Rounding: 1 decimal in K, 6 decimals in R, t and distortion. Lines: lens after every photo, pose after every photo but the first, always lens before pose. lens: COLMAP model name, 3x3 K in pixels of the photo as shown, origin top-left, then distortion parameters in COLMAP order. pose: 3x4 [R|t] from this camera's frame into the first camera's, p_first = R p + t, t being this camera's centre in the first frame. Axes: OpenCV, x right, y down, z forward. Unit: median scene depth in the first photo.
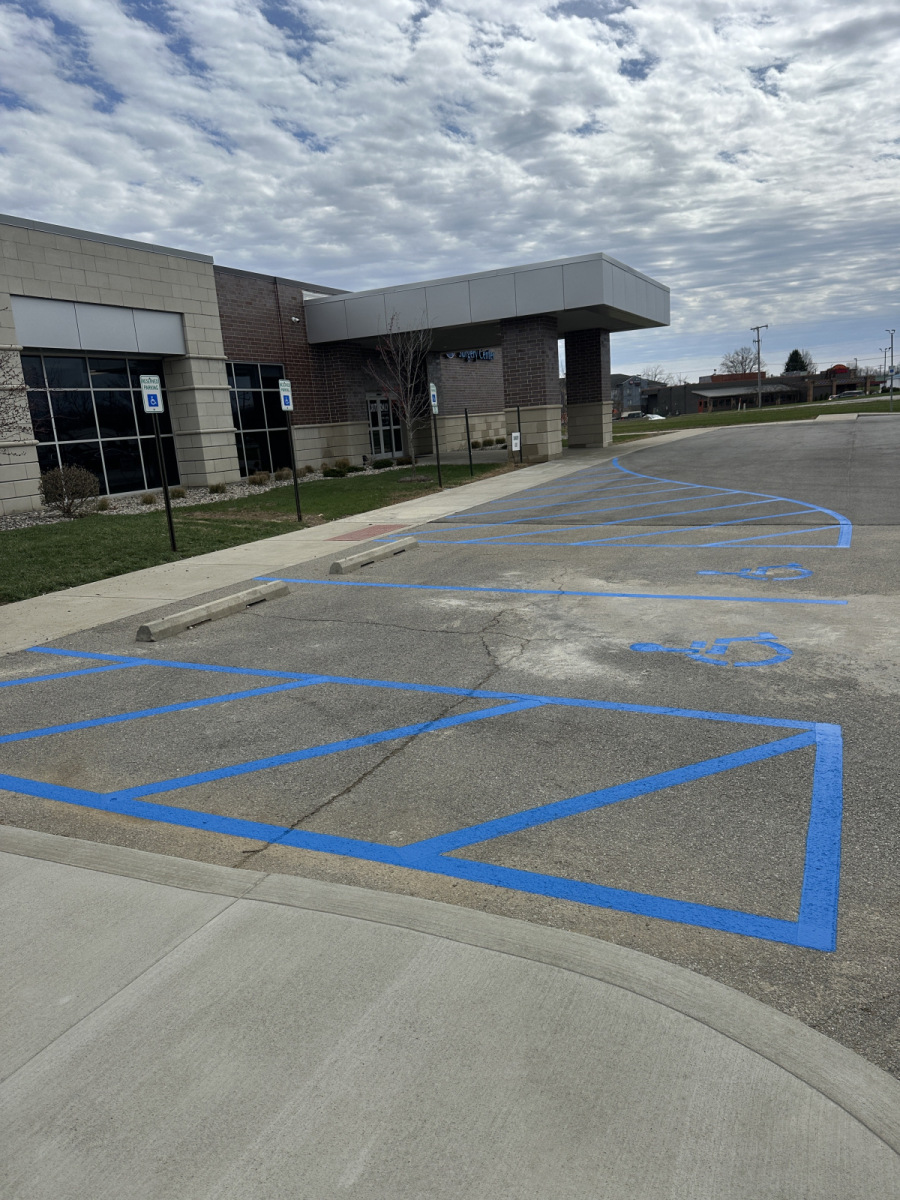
lens RADIAL K [[839.9, 0, 450.7], [0, 839.9, 602.6], [0, 0, 1]] dist [0.060921, 0.000915]
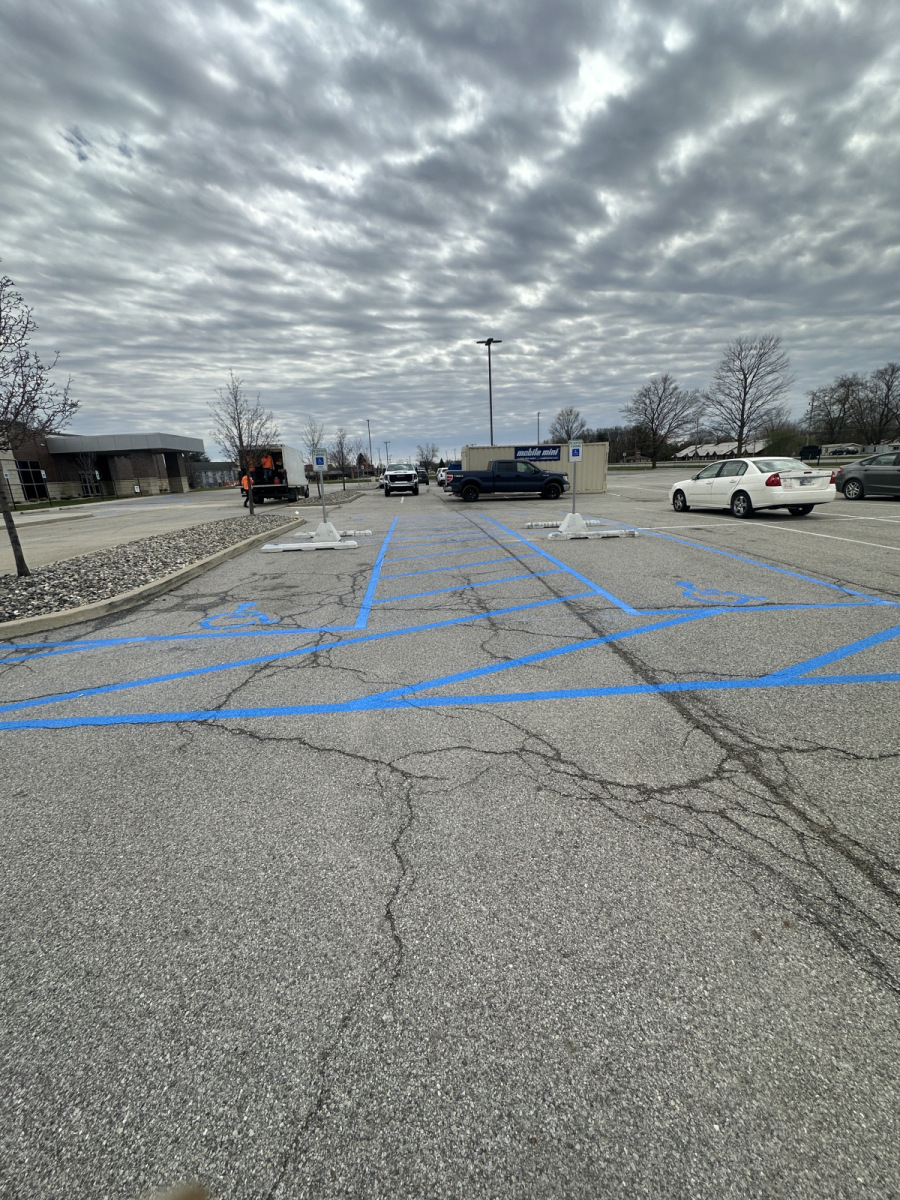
lens RADIAL K [[478.8, 0, 454.5], [0, 478.8, 597.2], [0, 0, 1]] dist [-0.001847, -0.000150]
pose [[0.868868, -0.097418, 0.485364, 0.187659], [0.090436, 0.995183, 0.037851, 0.235167], [-0.486714, 0.011007, 0.873492, -1.062659]]
